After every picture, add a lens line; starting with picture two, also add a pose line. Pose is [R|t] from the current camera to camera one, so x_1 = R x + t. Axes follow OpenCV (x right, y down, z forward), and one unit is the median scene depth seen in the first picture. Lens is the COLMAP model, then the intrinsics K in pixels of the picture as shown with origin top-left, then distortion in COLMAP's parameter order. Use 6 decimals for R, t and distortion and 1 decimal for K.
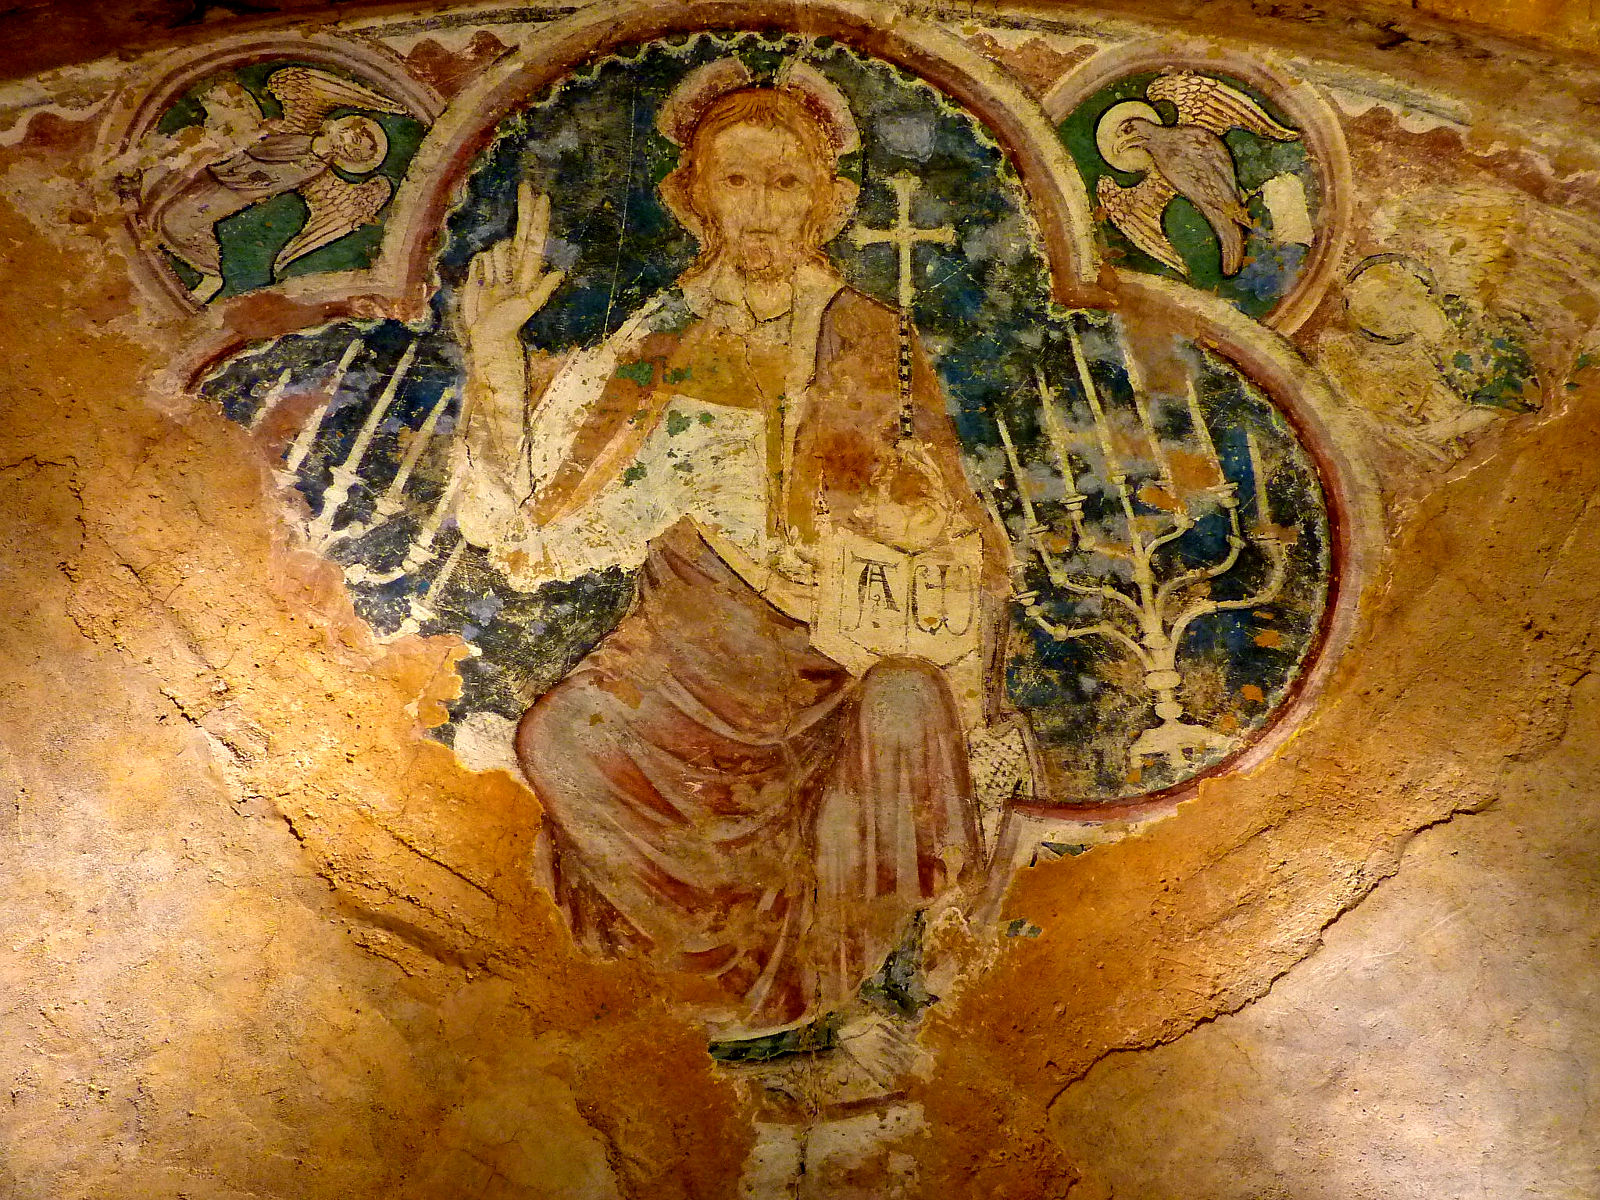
lens RADIAL K [[1198.2, 0, 813.6], [0, 1198.2, 603.0], [0, 0, 1]] dist [-0.015260, -0.035005]
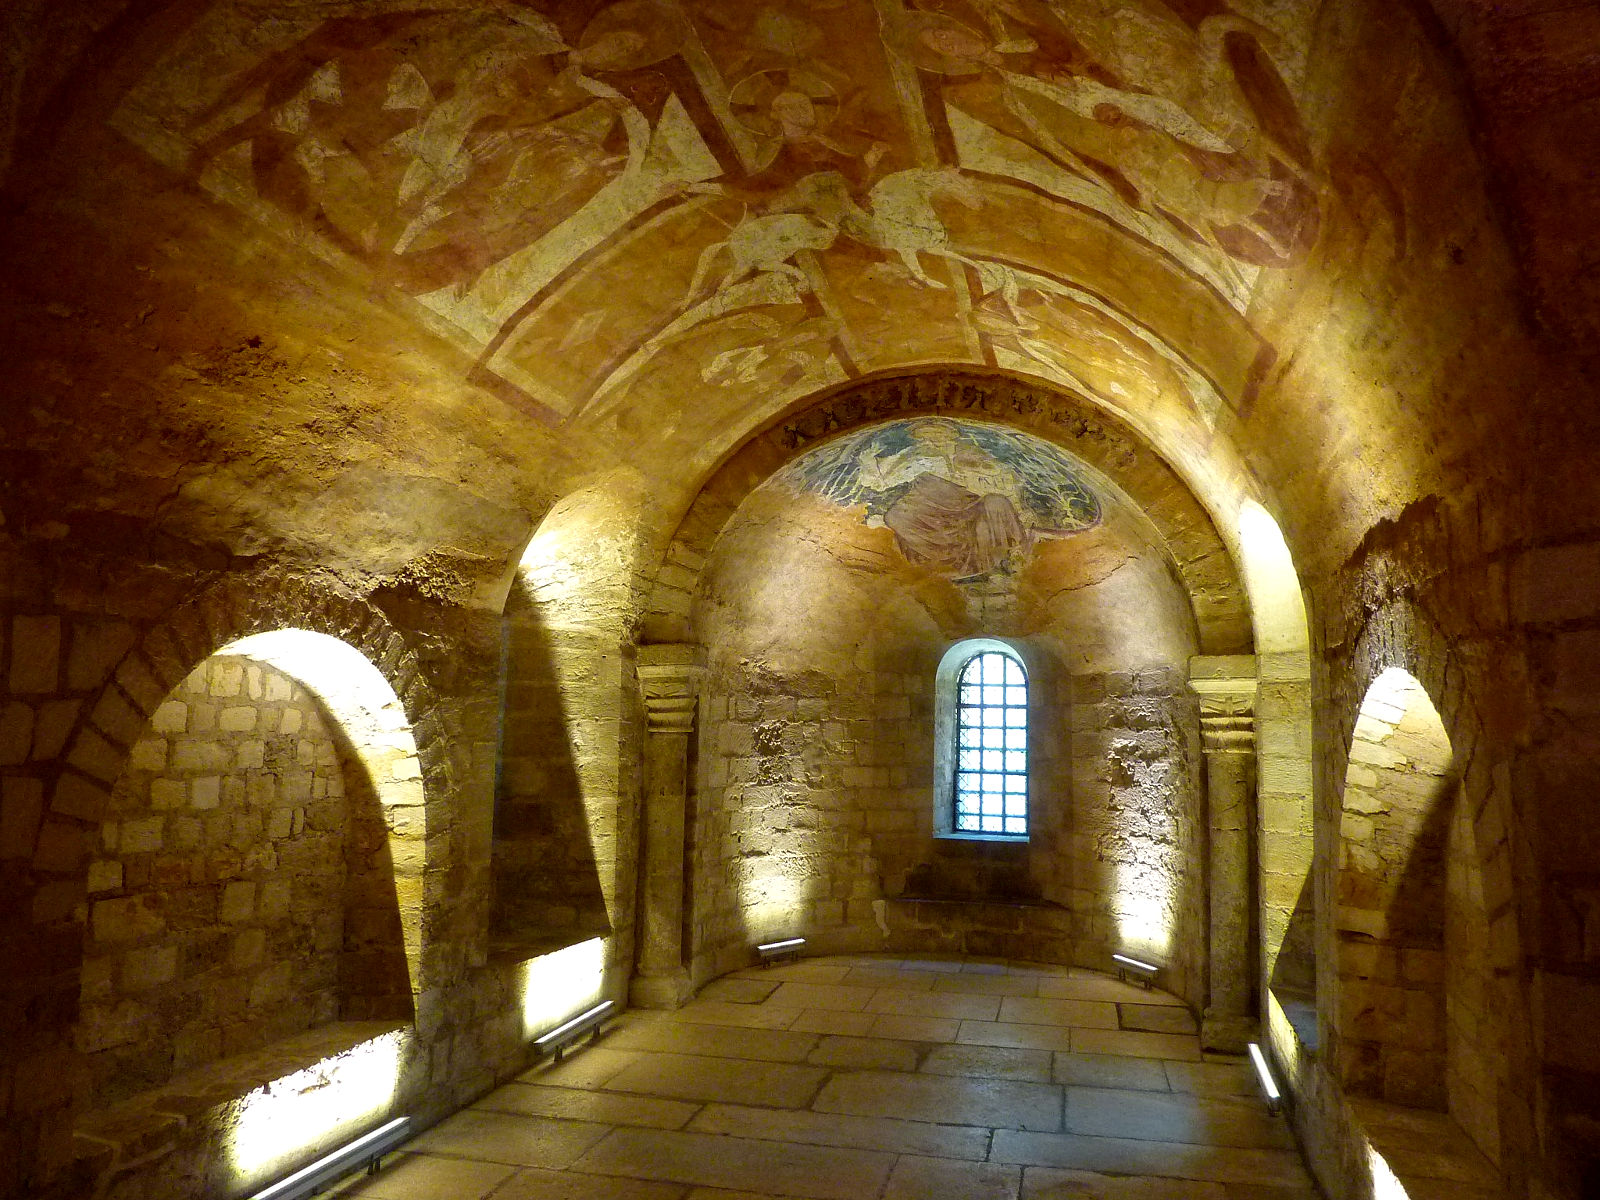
lens RADIAL K [[1198.2, 0, 798.6], [0, 1198.2, 601.1], [0, 0, 1]] dist [-0.015260, -0.035005]
pose [[0.962156, -0.025691, -0.271287, 0.443258], [0.186757, 0.787144, 0.587815, -1.770996], [0.198440, -0.616235, 0.762153, -1.817834]]
